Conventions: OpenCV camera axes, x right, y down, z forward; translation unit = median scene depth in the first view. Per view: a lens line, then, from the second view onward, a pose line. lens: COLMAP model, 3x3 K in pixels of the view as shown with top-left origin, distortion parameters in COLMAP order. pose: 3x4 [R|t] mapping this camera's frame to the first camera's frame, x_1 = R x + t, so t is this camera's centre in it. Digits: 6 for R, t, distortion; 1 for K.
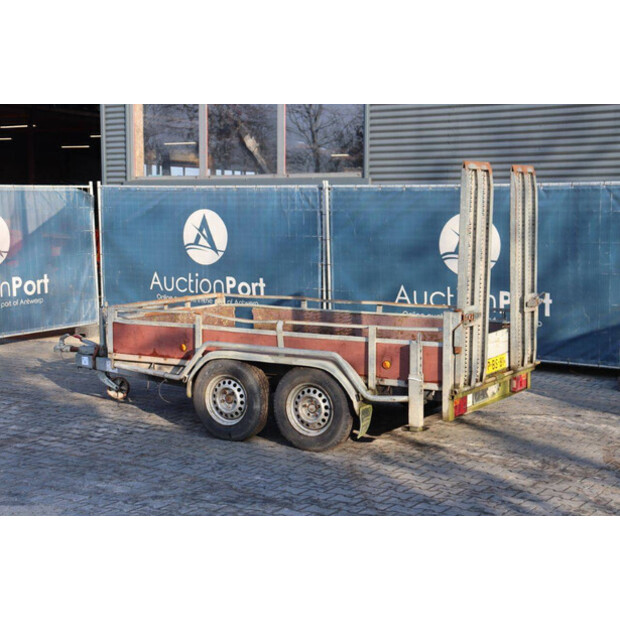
lens RADIAL K [[1075.0, 0, 307.9], [0, 1075.0, 310.1], [0, 0, 1]] dist [0.193372, 0.000000]
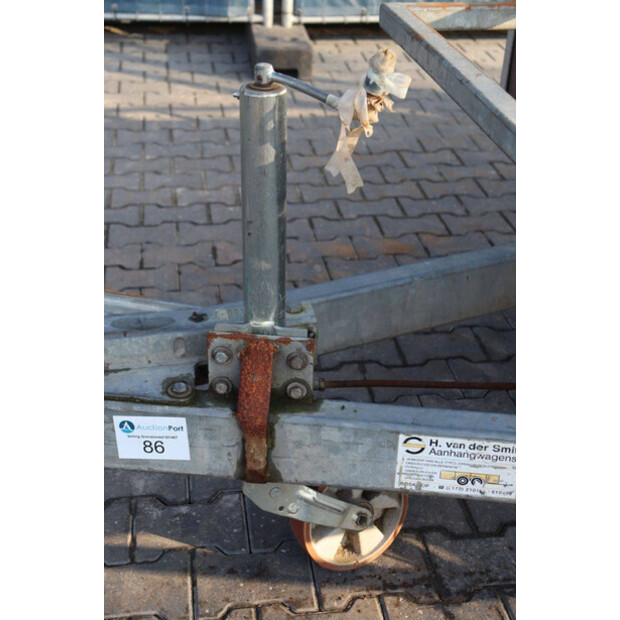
lens RADIAL K [[971.3, 0, 312.9], [0, 971.3, 309.9], [0, 0, 1]] dist [0.126754, 0.000000]
pose [[0.749467, -0.299571, 0.590387, -0.267647], [0.034468, 0.908214, 0.417085, -0.028158], [-0.661144, -0.292242, 0.691002, 0.899512]]
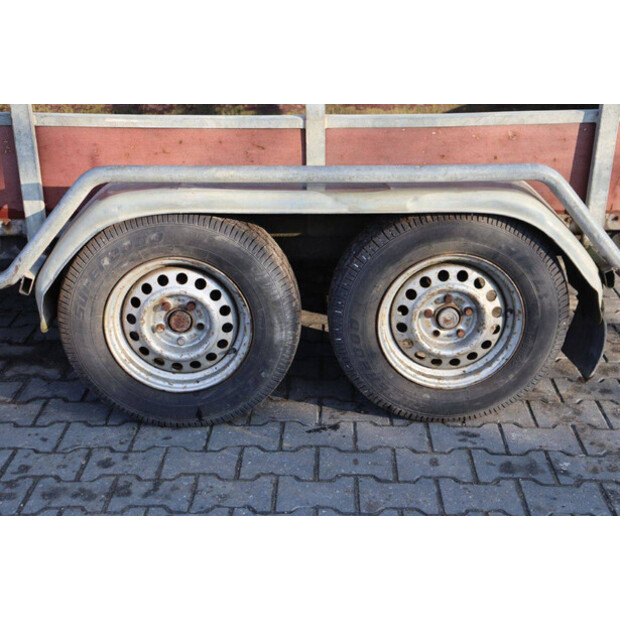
lens RADIAL K [[898.7, 0, 309.8], [0, 898.7, 307.4], [0, 0, 1]] dist [0.095681, 0.000000]
pose [[0.851015, -0.212190, 0.480363, -0.147971], [0.058147, 0.947181, 0.315384, -0.011201], [-0.521912, -0.240465, 0.818404, 0.606616]]
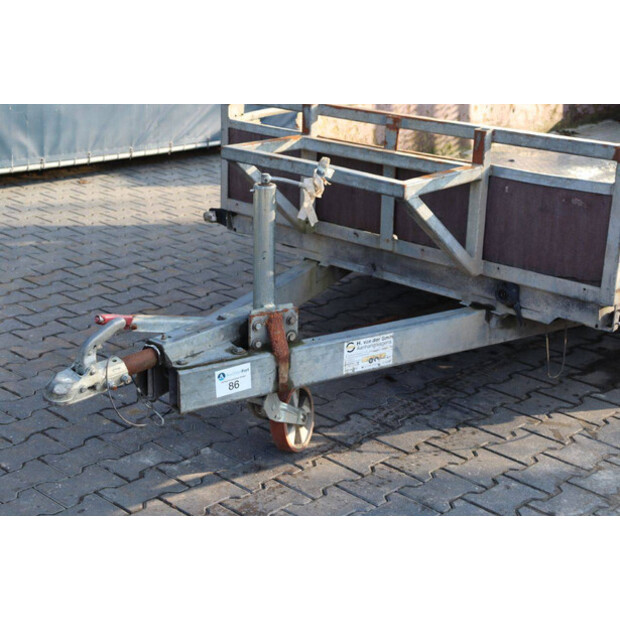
lens RADIAL K [[1075.0, 0, 310.4], [0, 1075.0, 306.0], [0, 0, 1]] dist [0.193372, 0.000000]
pose [[0.190637, -0.308921, 0.931786, -0.464979], [0.072572, 0.951031, 0.300454, -0.056540], [-0.978974, 0.010344, 0.203721, 0.928694]]
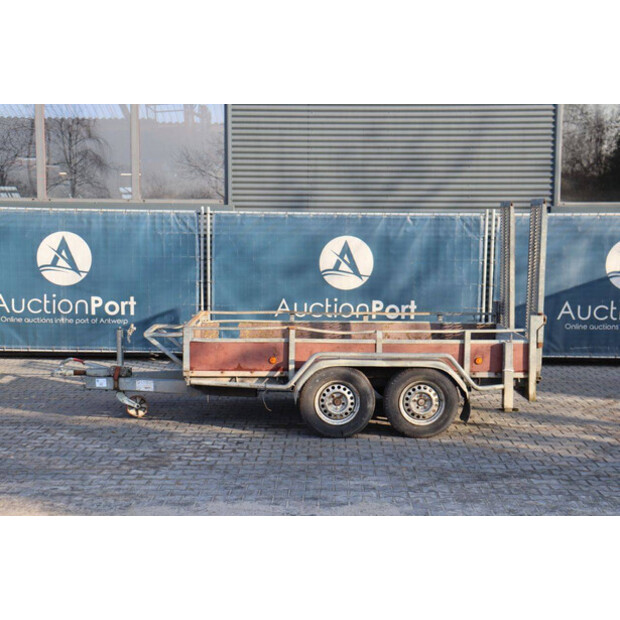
lens RADIAL K [[971.3, 0, 310.5], [0, 971.3, 312.1], [0, 0, 1]] dist [0.126754, 0.000000]
pose [[0.847248, -0.042333, 0.529509, -0.525740], [0.045890, 0.998926, 0.006435, -0.016485], [-0.529212, 0.018847, 0.848280, 0.117784]]
